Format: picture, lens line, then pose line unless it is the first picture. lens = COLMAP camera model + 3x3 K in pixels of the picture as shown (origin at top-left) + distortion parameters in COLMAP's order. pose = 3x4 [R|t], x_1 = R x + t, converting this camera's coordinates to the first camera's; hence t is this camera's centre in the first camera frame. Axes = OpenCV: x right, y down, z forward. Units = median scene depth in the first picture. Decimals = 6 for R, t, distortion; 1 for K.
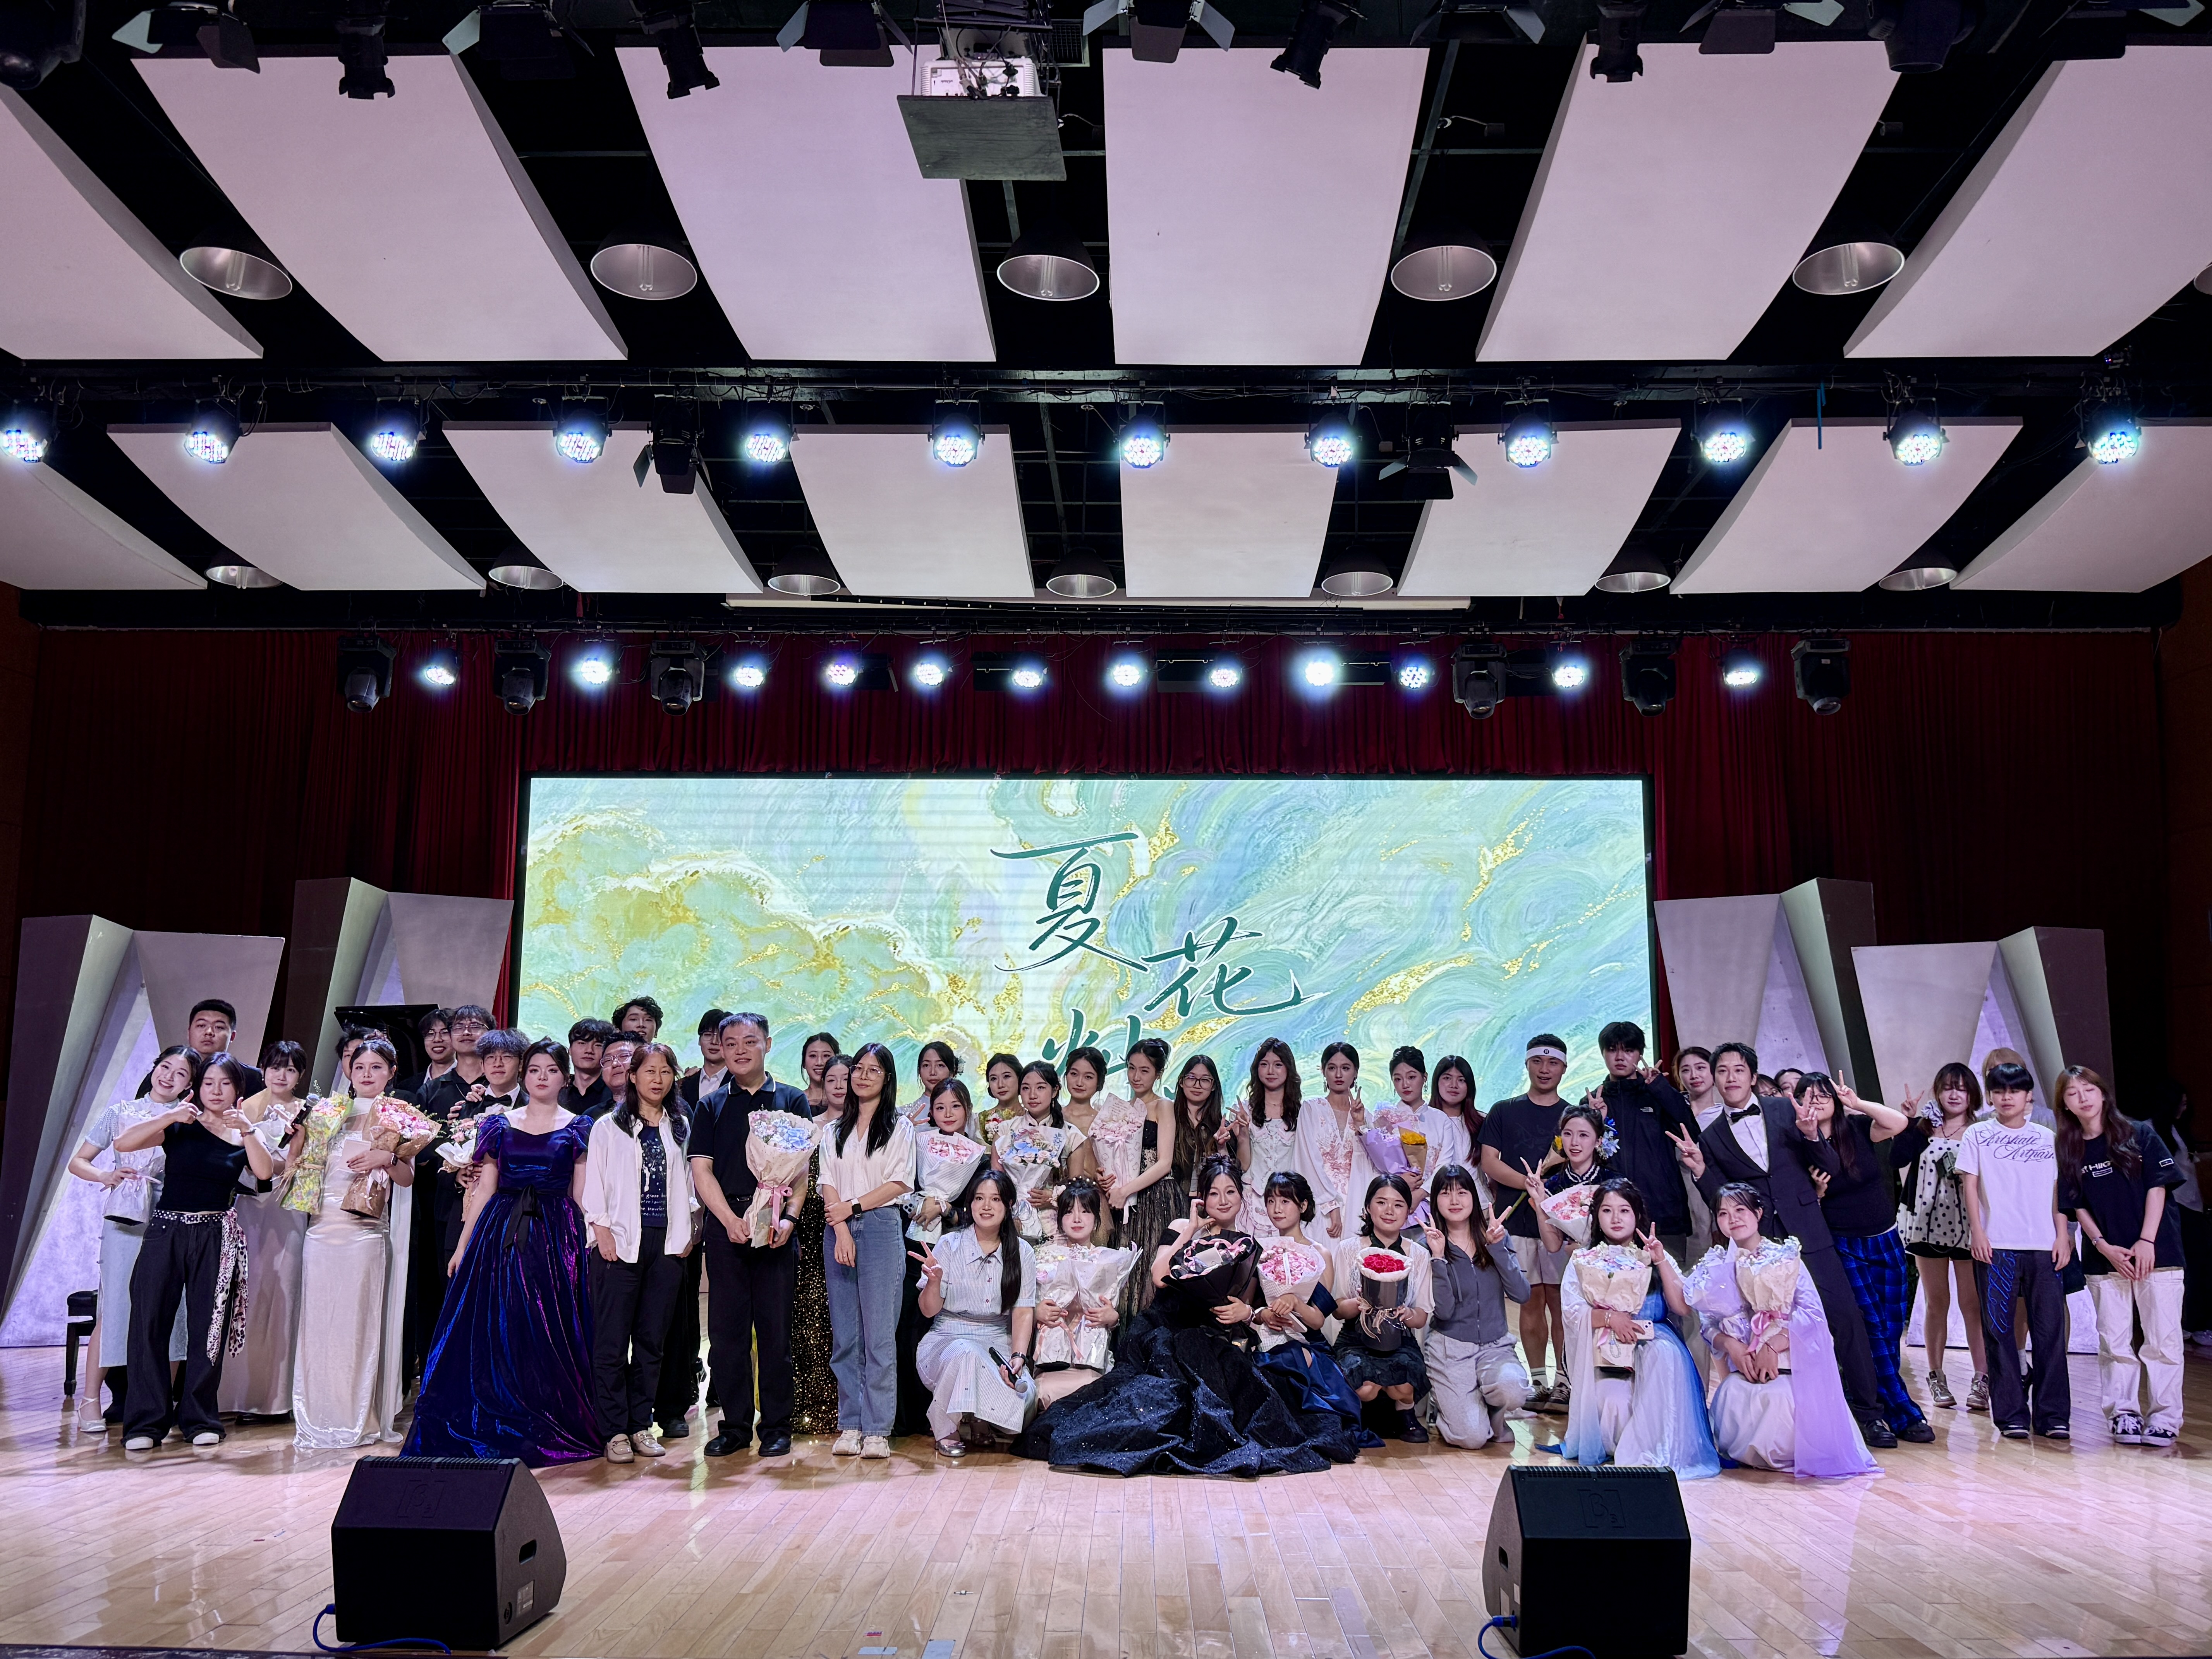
lens RADIAL K [[1894.8, 0, 1106.0], [0, 1894.8, 829.5], [0, 0, 1]] dist [0.131710, -0.000154]
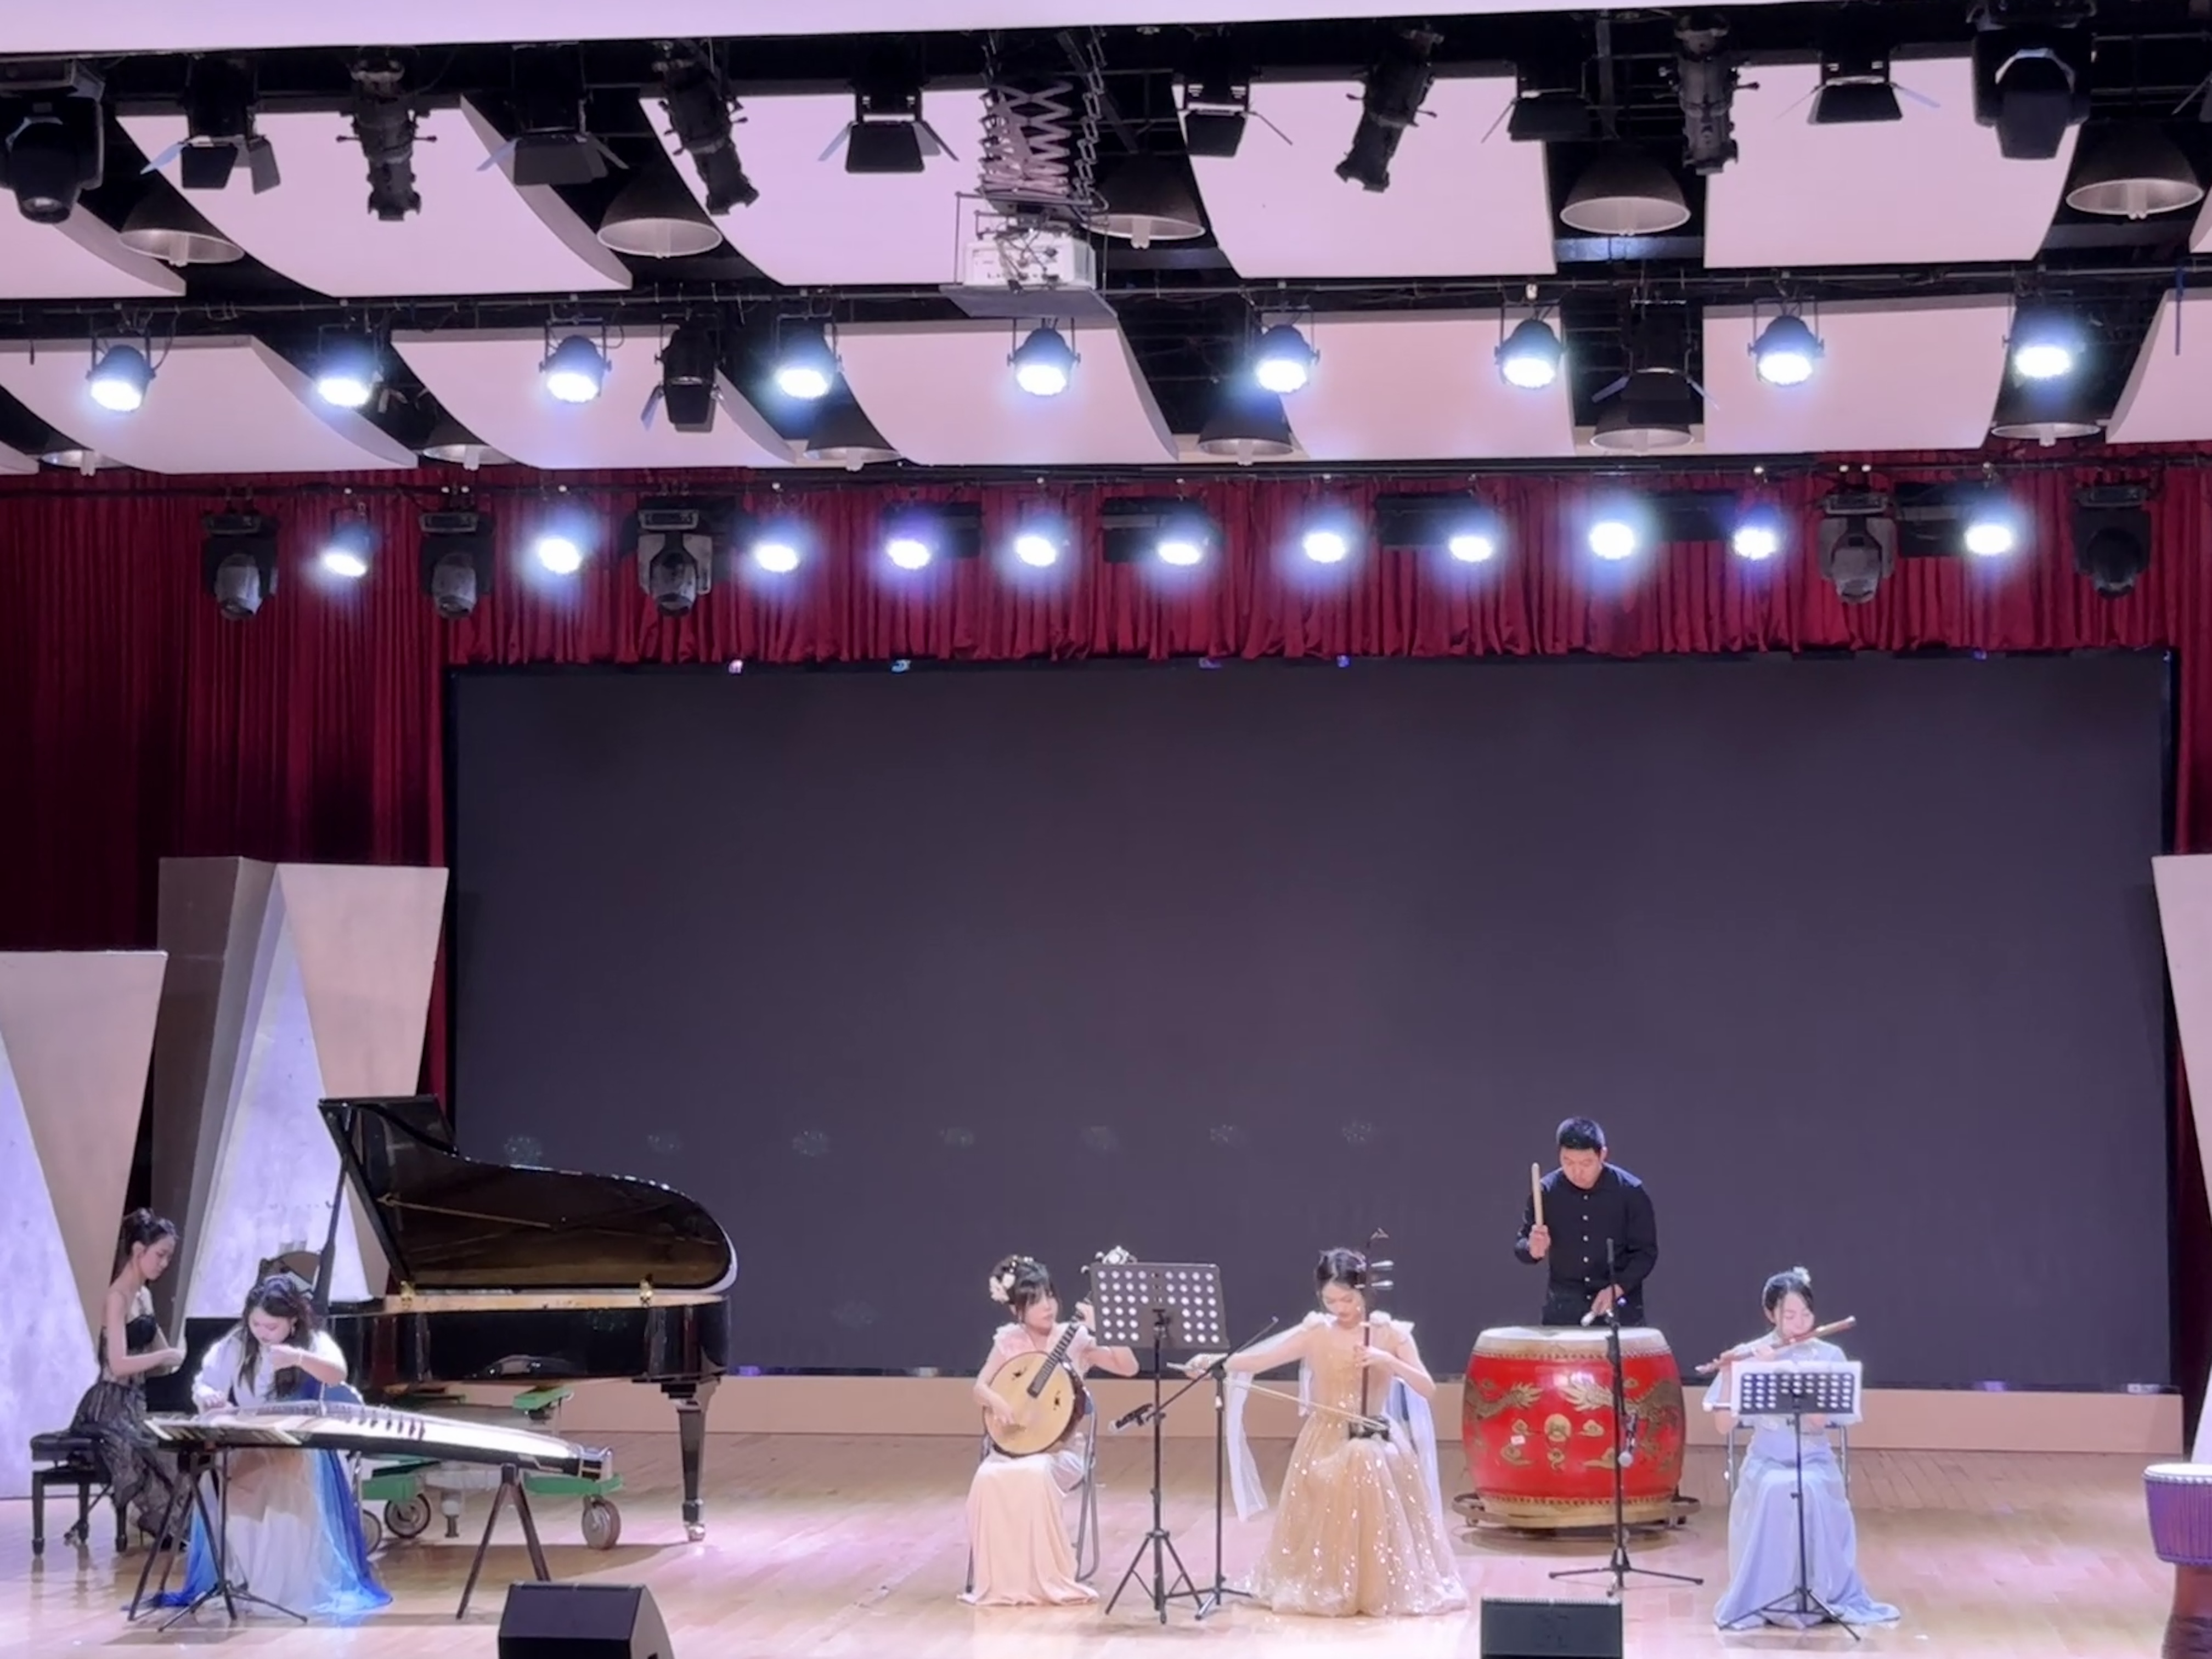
lens RADIAL K [[4452.5, 0, 1106.0], [0, 4452.5, 829.5], [0, 0, 1]] dist [0.157154, 0.102390]
pose [[0.994351, -0.010247, -0.105644, 0.089963], [0.021767, 0.993861, 0.108477, -0.140282], [0.103884, -0.110164, 0.988470, -0.530234]]
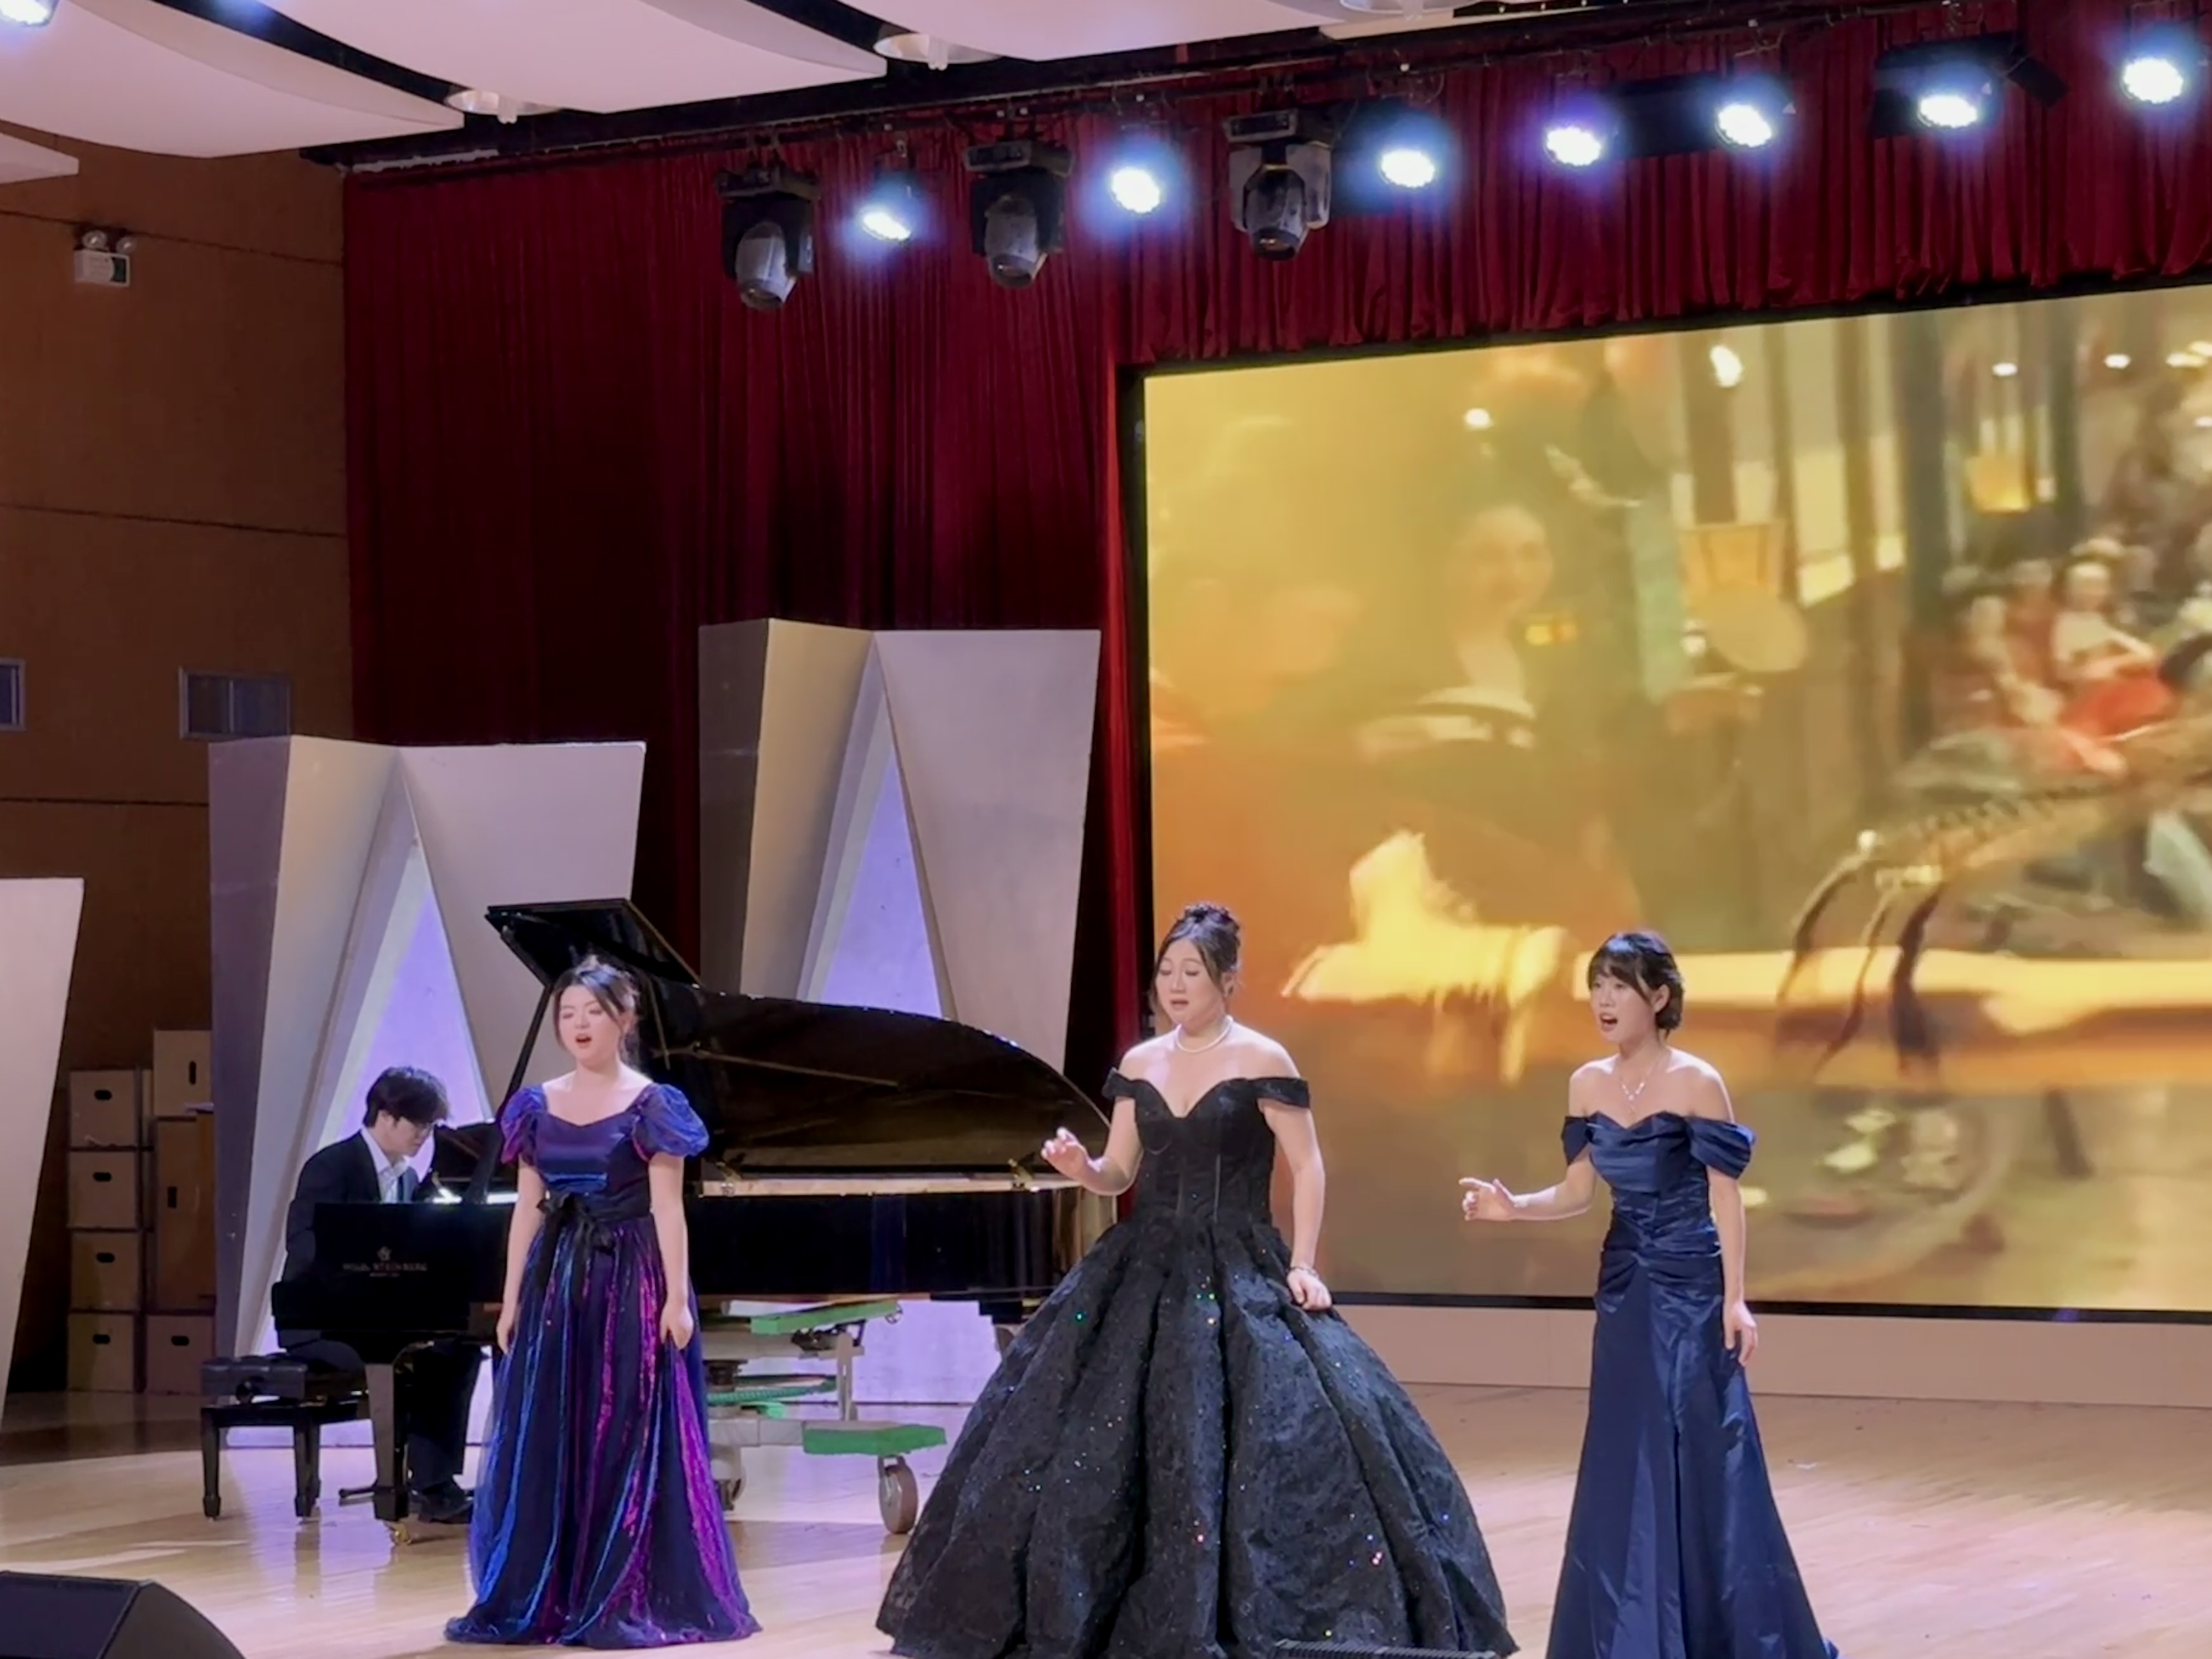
lens RADIAL K [[5067.0, 0, 1106.0], [0, 5067.0, 829.5], [0, 0, 1]] dist [0.111274, 0.220707]
pose [[0.873789, -0.034331, -0.485093, 0.340027], [0.096855, 0.989807, 0.104413, -0.050425], [0.476563, -0.138218, 0.868207, -0.179357]]
